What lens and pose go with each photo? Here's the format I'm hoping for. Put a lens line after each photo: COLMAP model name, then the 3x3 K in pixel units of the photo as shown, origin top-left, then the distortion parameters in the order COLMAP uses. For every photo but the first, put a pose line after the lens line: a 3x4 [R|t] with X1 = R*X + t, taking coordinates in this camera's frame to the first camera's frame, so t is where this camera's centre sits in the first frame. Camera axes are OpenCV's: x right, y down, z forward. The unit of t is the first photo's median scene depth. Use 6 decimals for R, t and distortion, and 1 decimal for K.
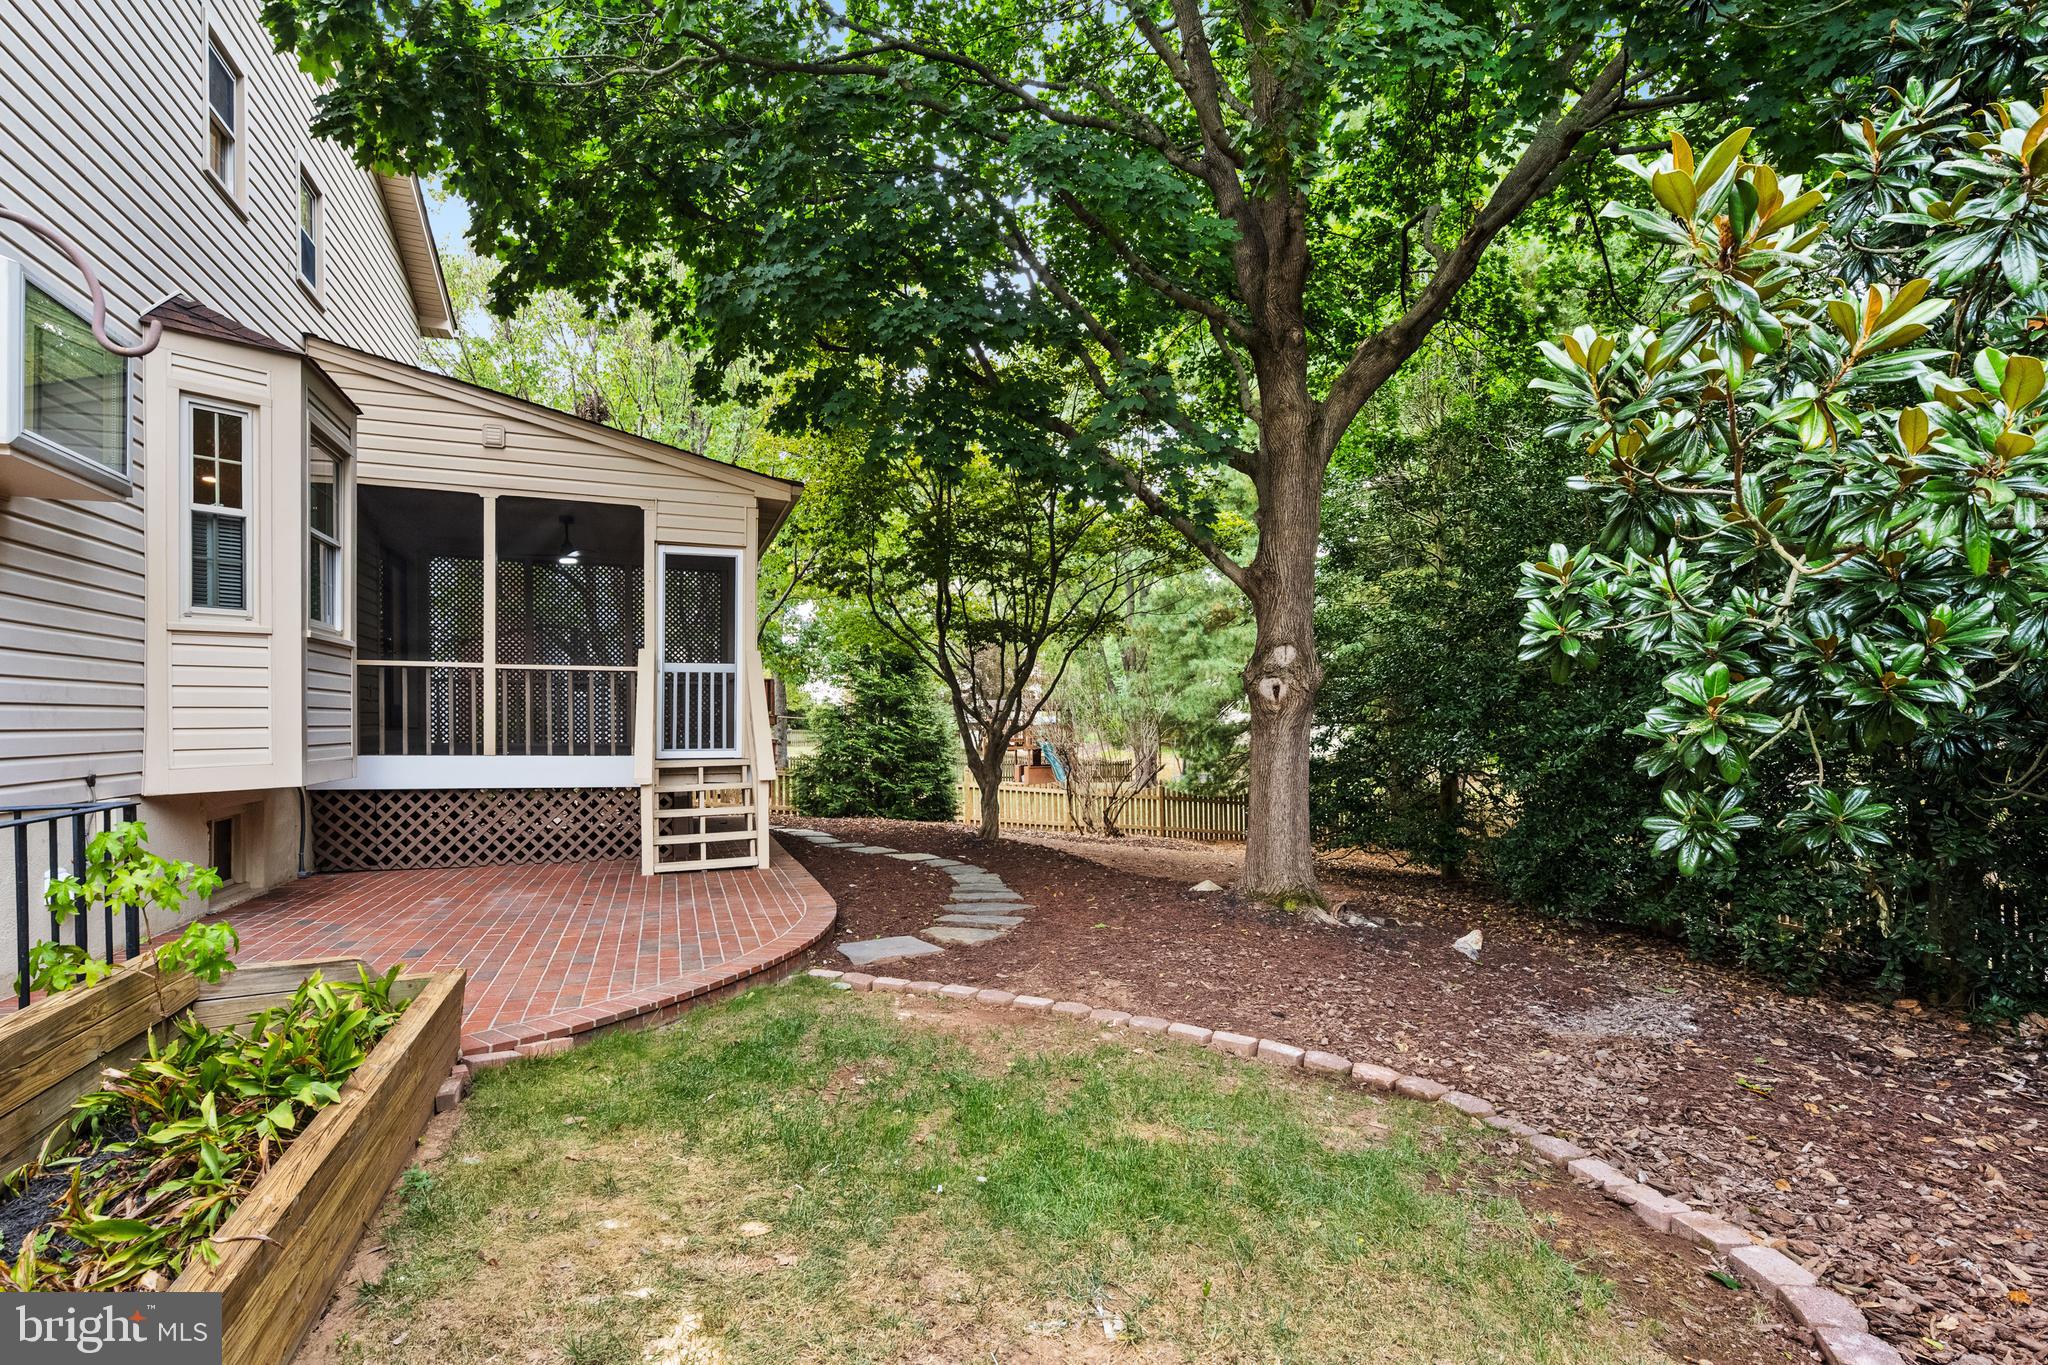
lens RADIAL K [[991.4, 0, 1048.3], [0, 991.4, 714.0], [0, 0, 1]] dist [0.001994, -0.000263]
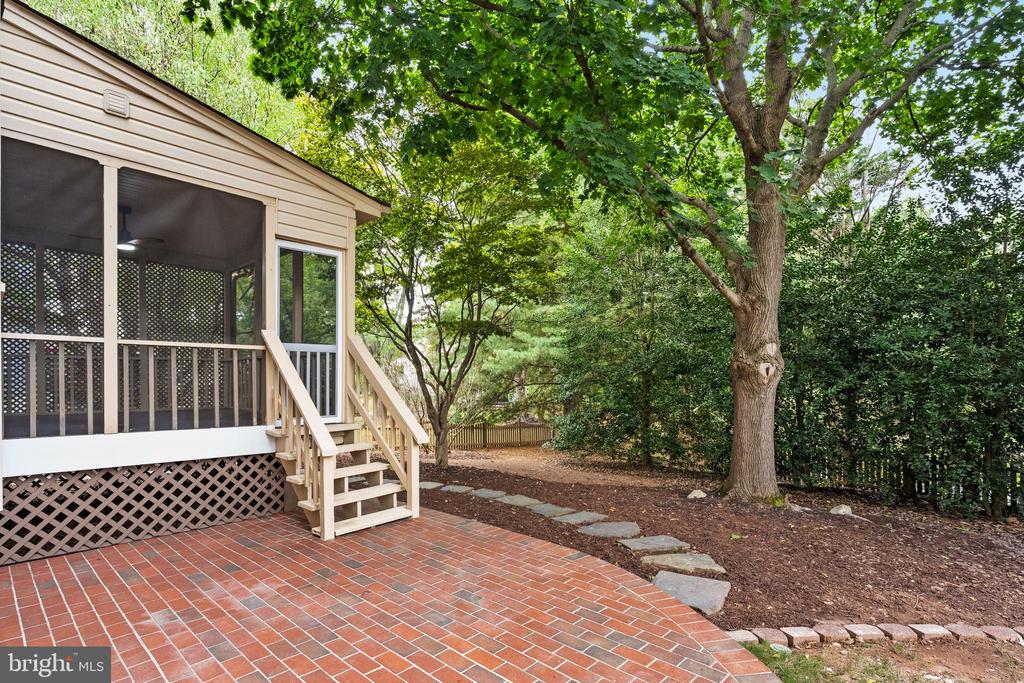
lens RADIAL K [[495.7, 0, 518.7], [0, 495.7, 381.7], [0, 0, 1]] dist [0.001994, -0.000263]
pose [[0.894725, -0.007624, 0.446552, -0.421979], [0.001548, 0.999901, 0.013970, -0.015025], [-0.446615, -0.011808, 0.894648, 0.386863]]
